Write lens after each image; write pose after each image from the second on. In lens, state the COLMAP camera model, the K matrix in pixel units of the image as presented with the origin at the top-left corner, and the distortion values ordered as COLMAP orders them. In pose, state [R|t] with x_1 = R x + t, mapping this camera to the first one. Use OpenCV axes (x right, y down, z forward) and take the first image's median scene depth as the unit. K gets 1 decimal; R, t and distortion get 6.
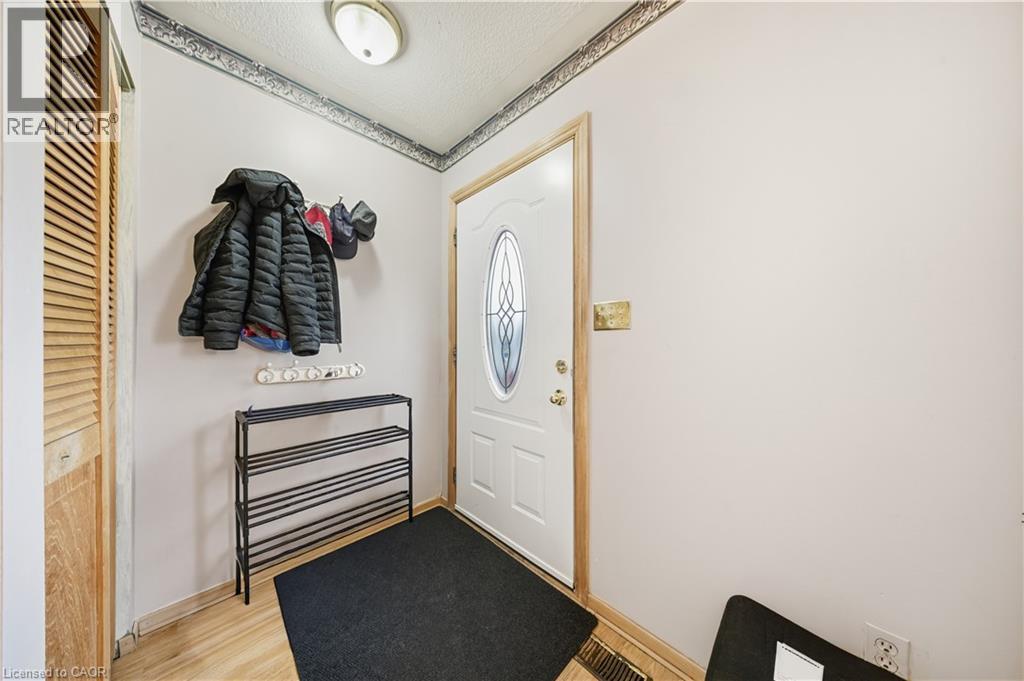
lens RADIAL K [[303.6, 0, 516.7], [0, 303.6, 343.1], [0, 0, 1]] dist [-0.001819, -0.000396]
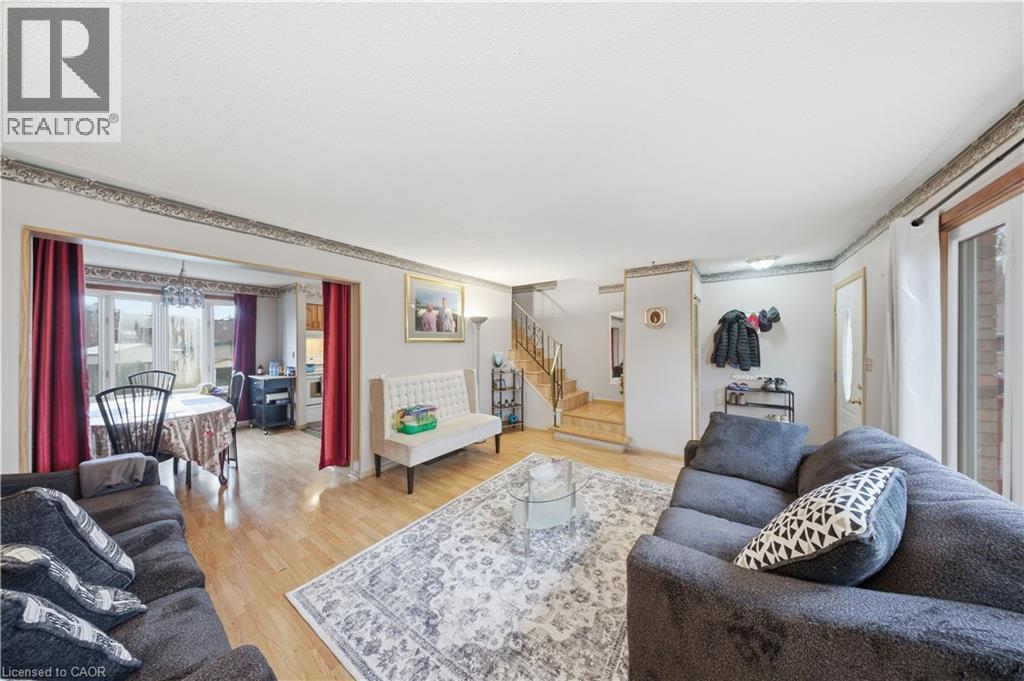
lens RADIAL K [[303.6, 0, 506.8], [0, 303.6, 342.2], [0, 0, 1]] dist [-0.001819, -0.000396]
pose [[0.122341, -0.002139, -0.992486, 1.913936], [0.001422, 0.999997, -0.001980, -0.230437], [0.992487, -0.001169, 0.122343, -1.631680]]
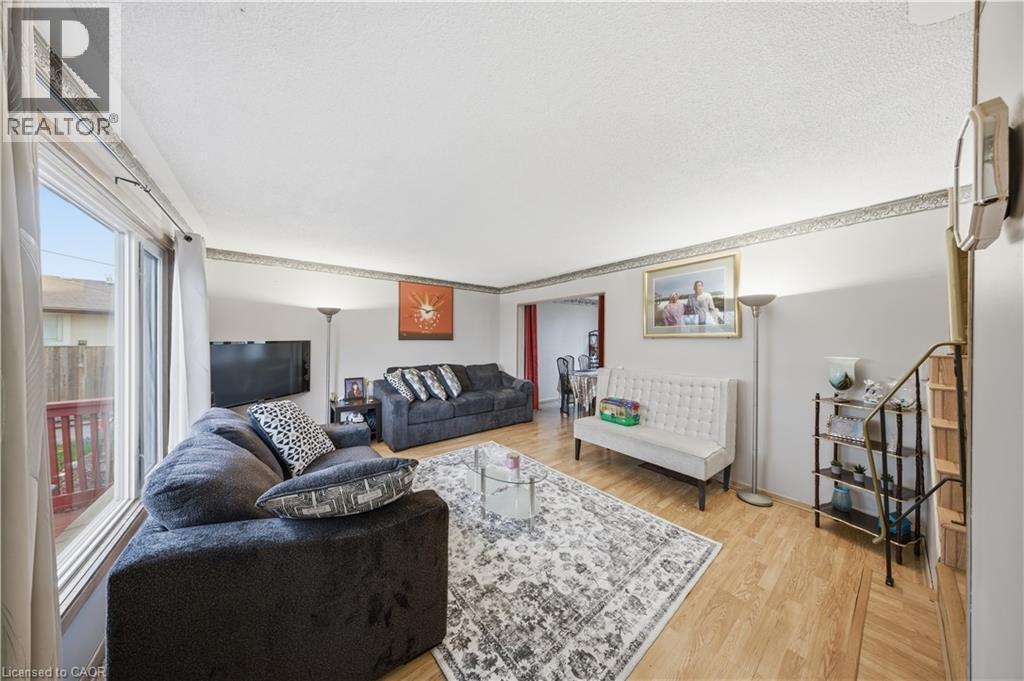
lens RADIAL K [[303.6, 0, 516.2], [0, 303.6, 338.1], [0, 0, 1]] dist [-0.001819, -0.000396]
pose [[-0.991252, -0.003720, 0.131930, -0.067645], [-0.004803, 0.999957, -0.007888, -0.211025], [-0.131895, -0.008452, -0.991228, 0.616990]]
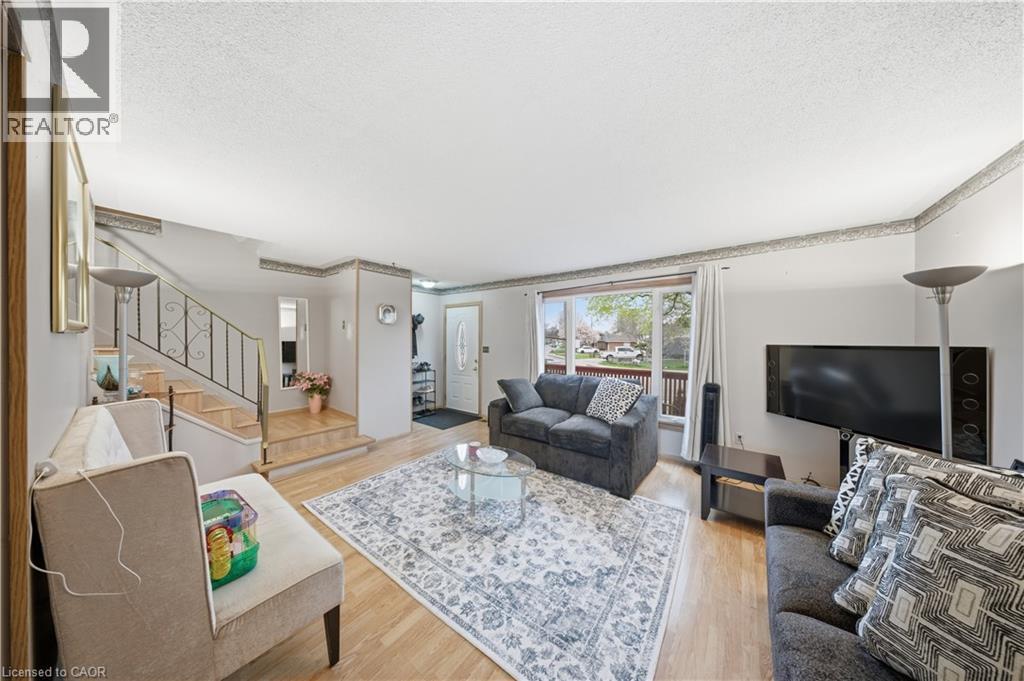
lens RADIAL K [[303.6, 0, 515.3], [0, 303.6, 339.9], [0, 0, 1]] dist [-0.001819, -0.000396]
pose [[0.993696, 0.004611, 0.112013, 0.216571], [-0.005257, 0.999971, 0.005472, -0.228696], [-0.111985, -0.006026, 0.993692, -3.052836]]
